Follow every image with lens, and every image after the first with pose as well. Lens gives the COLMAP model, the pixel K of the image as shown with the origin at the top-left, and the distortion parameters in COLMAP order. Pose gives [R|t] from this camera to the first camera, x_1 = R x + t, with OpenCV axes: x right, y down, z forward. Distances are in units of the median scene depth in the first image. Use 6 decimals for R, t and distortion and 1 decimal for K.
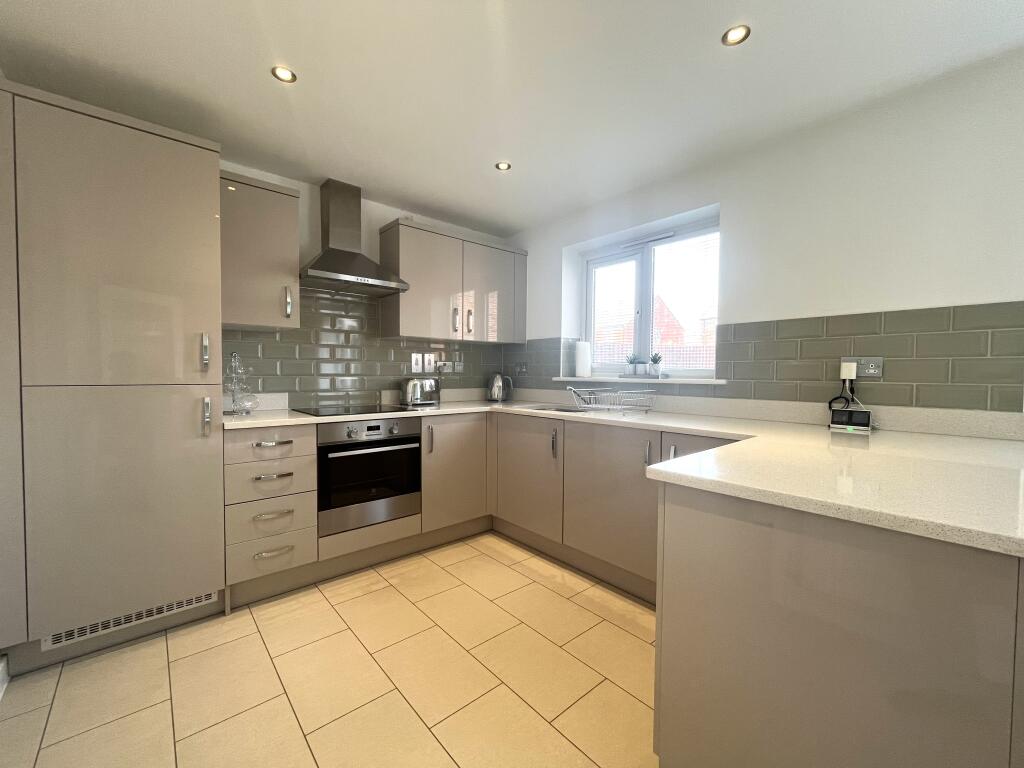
lens RADIAL K [[417.4, 0, 511.8], [0, 417.4, 385.9], [0, 0, 1]] dist [-0.004338, -0.000323]
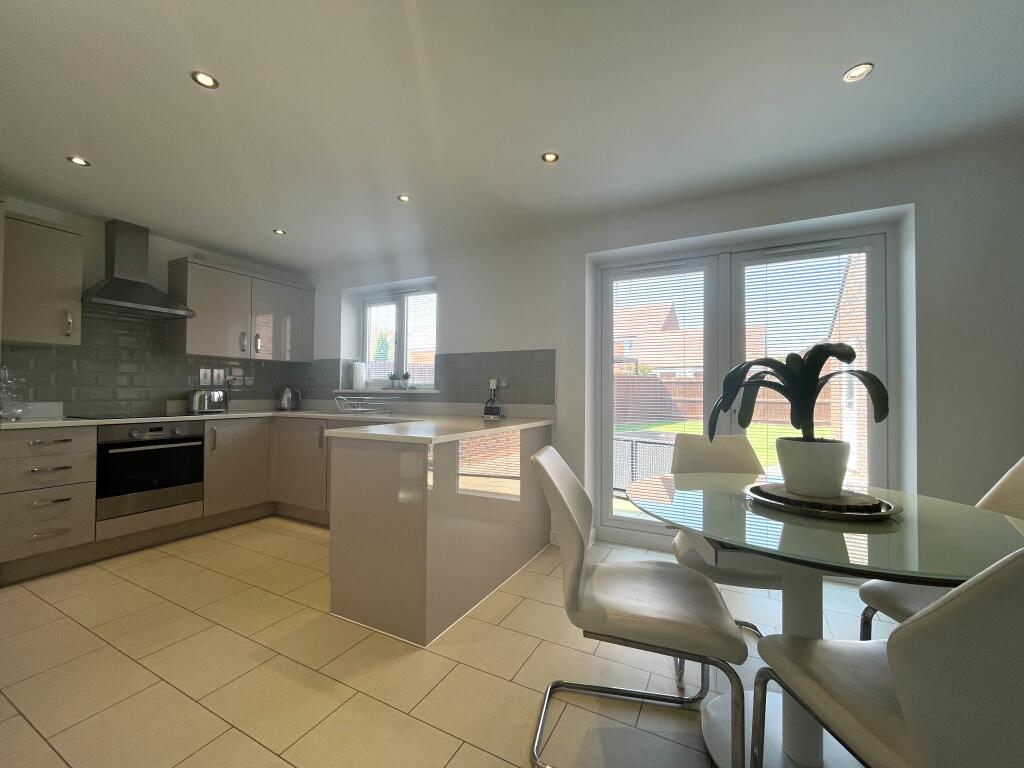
lens RADIAL K [[417.4, 0, 512.0], [0, 417.4, 385.2], [0, 0, 1]] dist [-0.004338, -0.000323]
pose [[0.932980, 0.006293, 0.359874, 0.181632], [0.009722, 0.999042, -0.042676, 0.030818], [-0.359798, 0.043315, 0.932024, -0.463082]]
